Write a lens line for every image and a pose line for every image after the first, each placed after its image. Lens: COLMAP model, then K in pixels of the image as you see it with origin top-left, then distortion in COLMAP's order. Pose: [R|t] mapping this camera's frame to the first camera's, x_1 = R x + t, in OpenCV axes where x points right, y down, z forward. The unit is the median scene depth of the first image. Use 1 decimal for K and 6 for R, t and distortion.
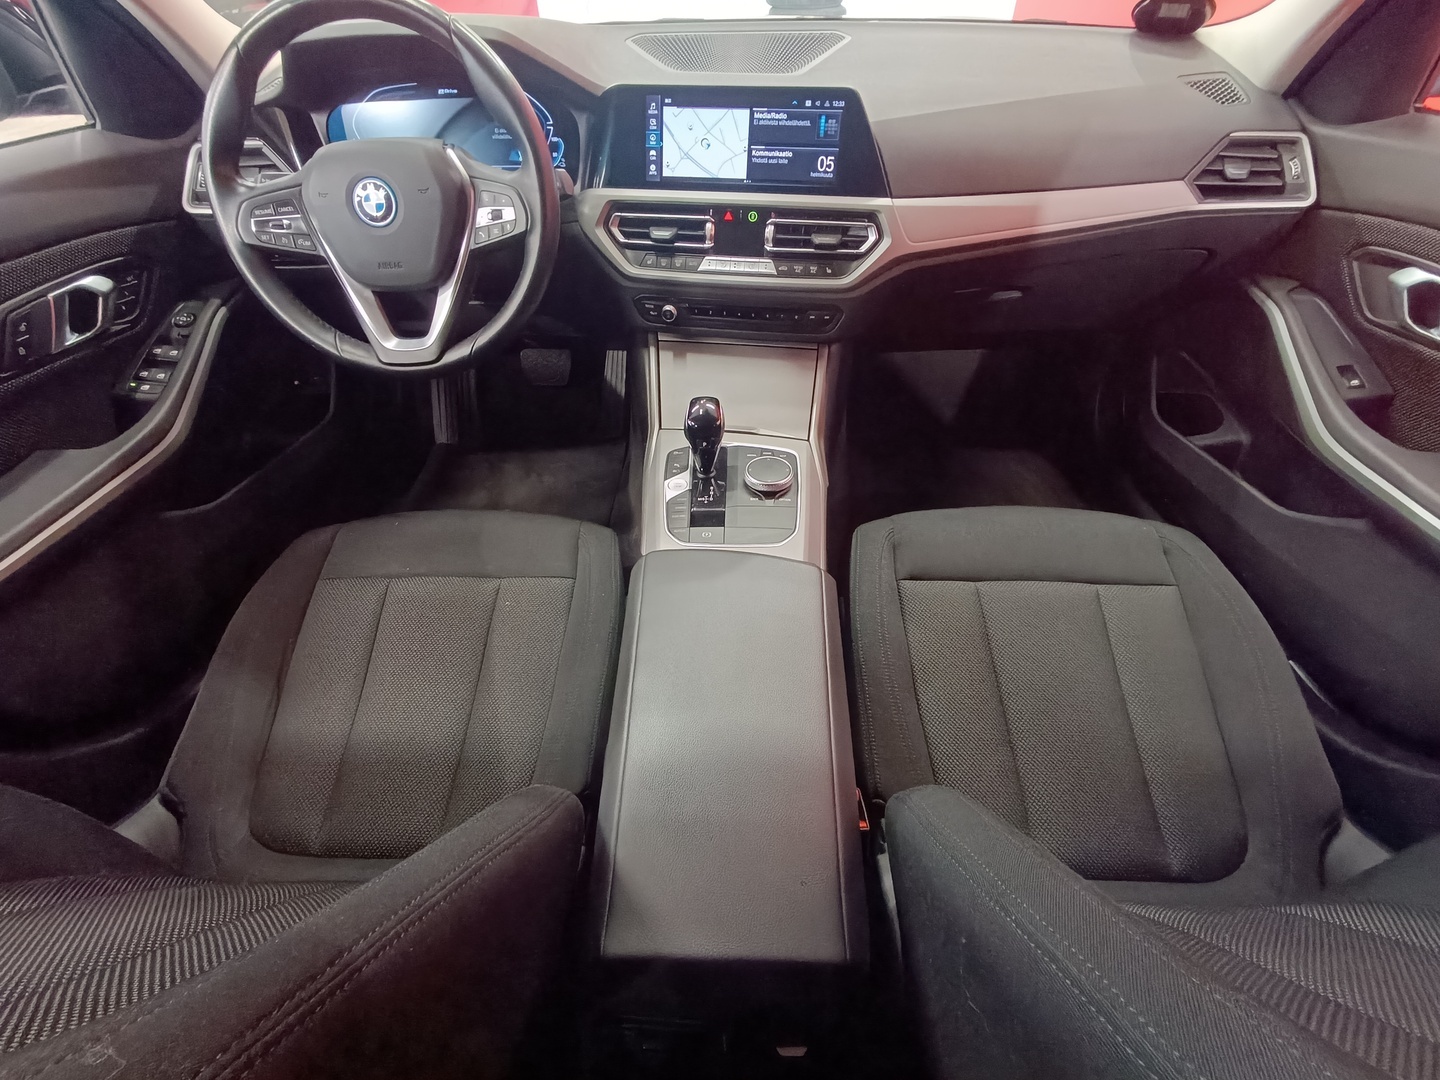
lens RADIAL K [[659.6, 0, 725.0], [0, 659.6, 547.2], [0, 0, 1]] dist [0.005399, -0.002619]
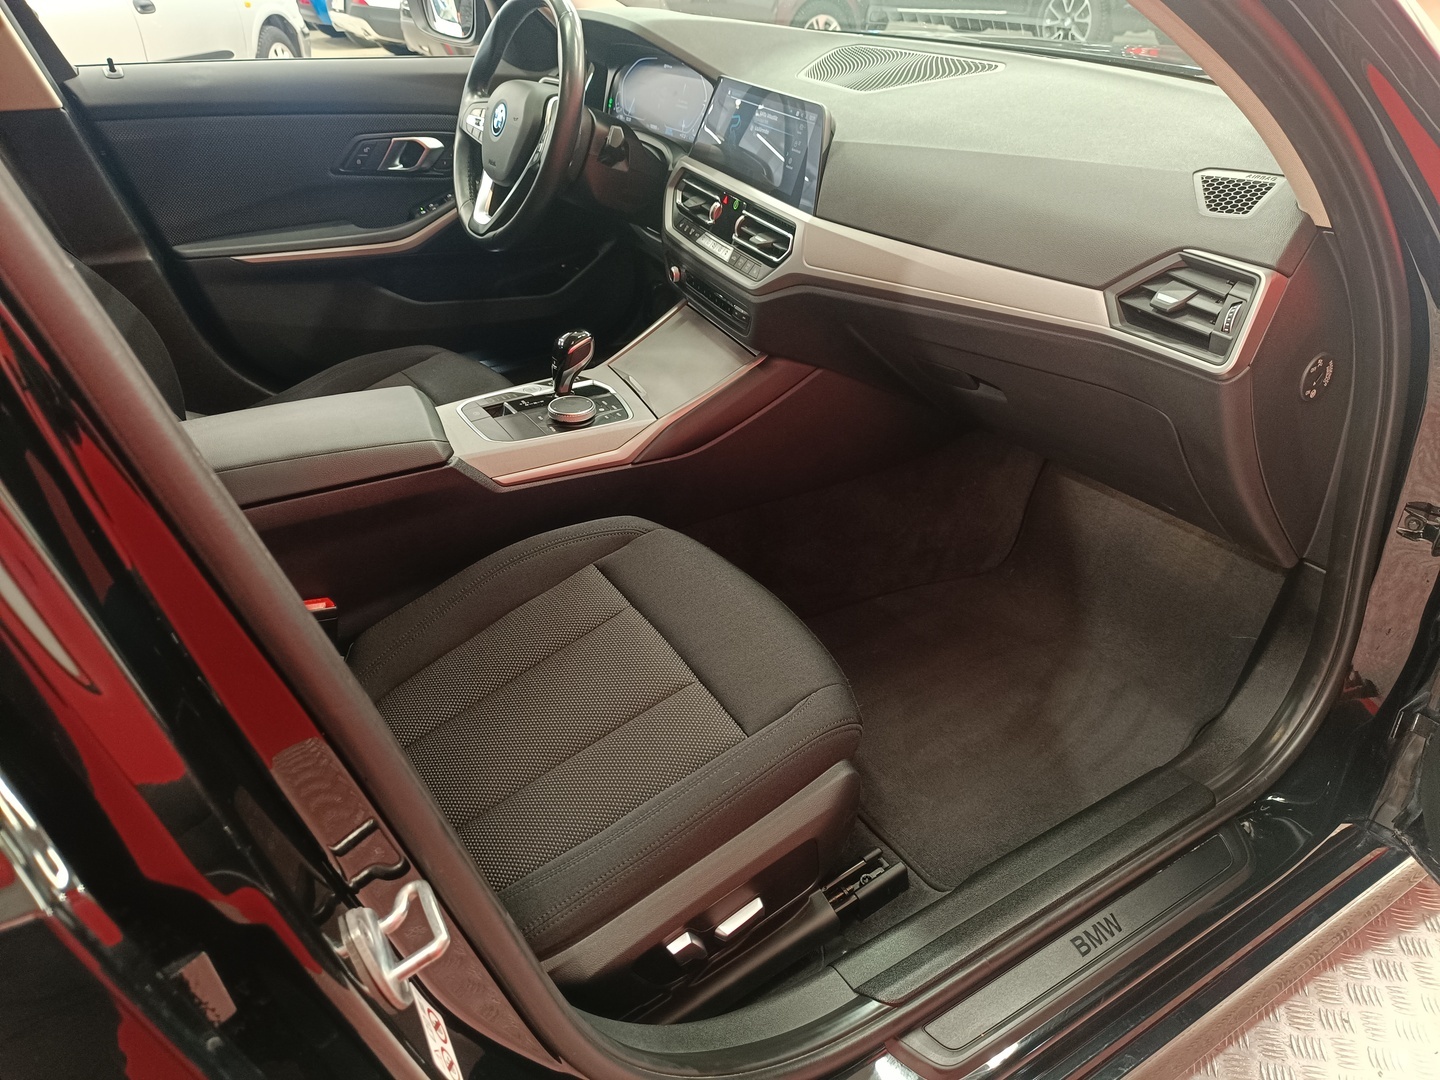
lens RADIAL K [[1051.2, 0, 711.0], [0, 1051.2, 544.6], [0, 0, 1]] dist [0.004843, -0.027093]
pose [[0.538833, 0.441706, -0.717325, 1.386587], [-0.579998, 0.812071, 0.064371, -0.162041], [0.610952, 0.381362, 0.693759, 0.066909]]
